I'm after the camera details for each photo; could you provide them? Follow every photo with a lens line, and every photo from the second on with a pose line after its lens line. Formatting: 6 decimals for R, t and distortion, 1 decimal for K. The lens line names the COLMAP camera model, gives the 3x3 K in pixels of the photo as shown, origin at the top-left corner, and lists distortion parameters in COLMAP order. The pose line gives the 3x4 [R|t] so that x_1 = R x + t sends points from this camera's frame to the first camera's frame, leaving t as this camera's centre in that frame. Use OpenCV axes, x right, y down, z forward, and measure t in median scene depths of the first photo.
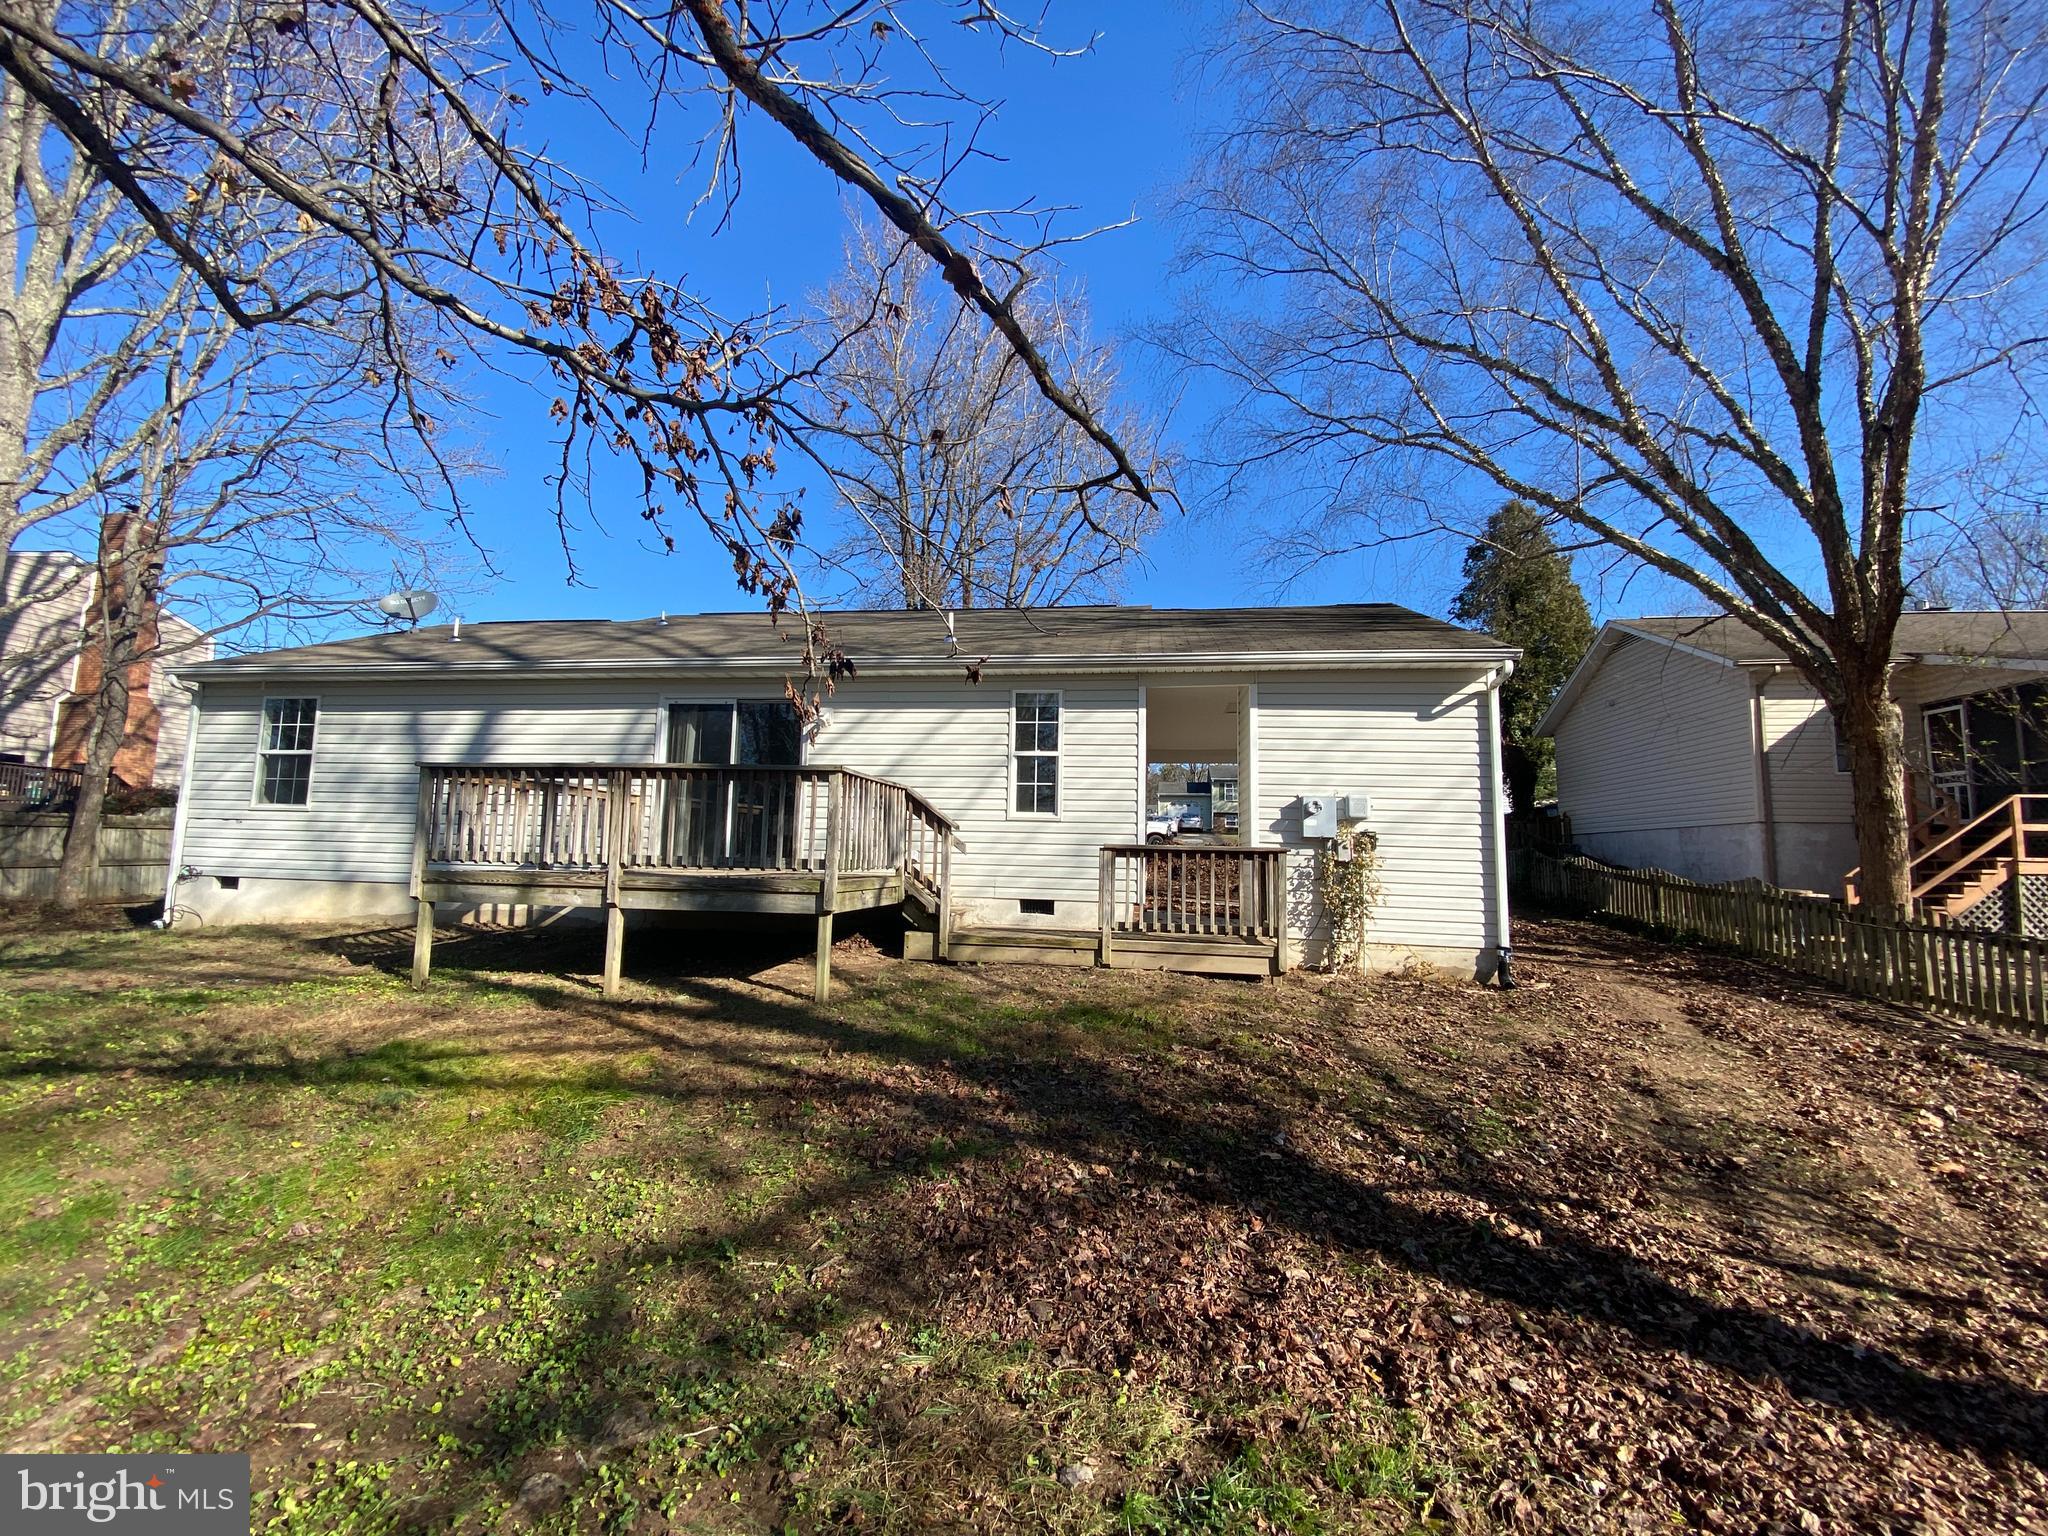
lens RADIAL K [[837.4, 0, 1024.9], [0, 837.4, 767.7], [0, 0, 1]] dist [0.017467, -0.013154]
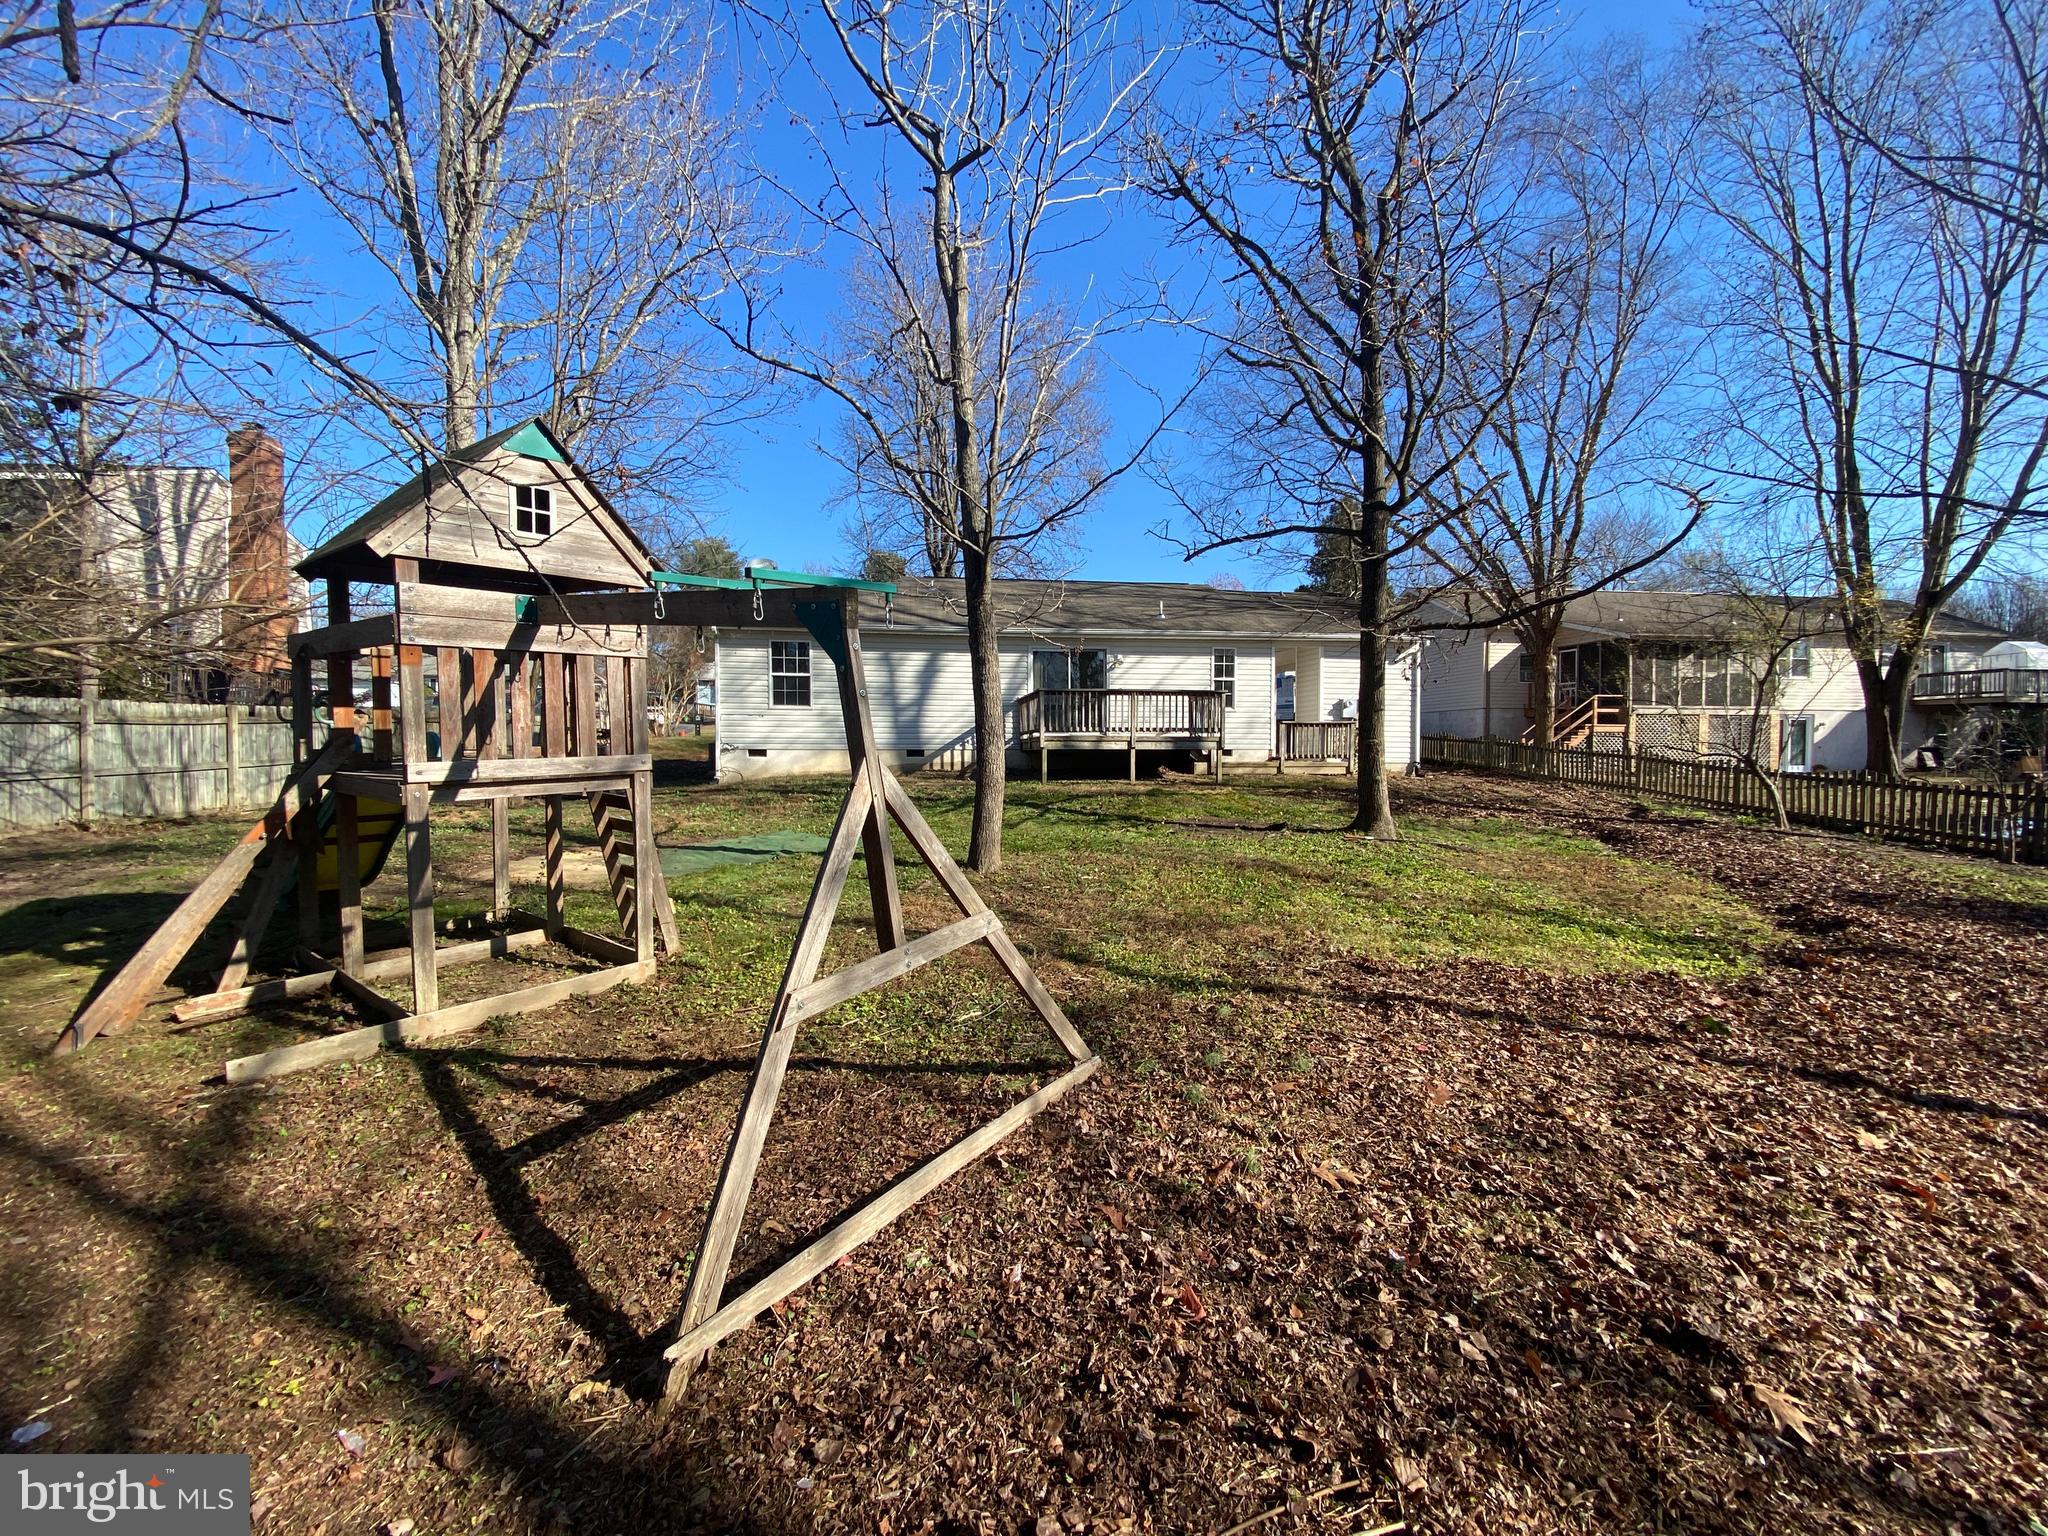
lens RADIAL K [[837.4, 0, 1018.6], [0, 837.4, 763.4], [0, 0, 1]] dist [0.017467, -0.013154]
pose [[0.962934, -0.025491, 0.268530, -0.970822], [-0.008112, 0.992337, 0.123291, -0.056619], [-0.269615, -0.120900, 0.955349, -0.807786]]
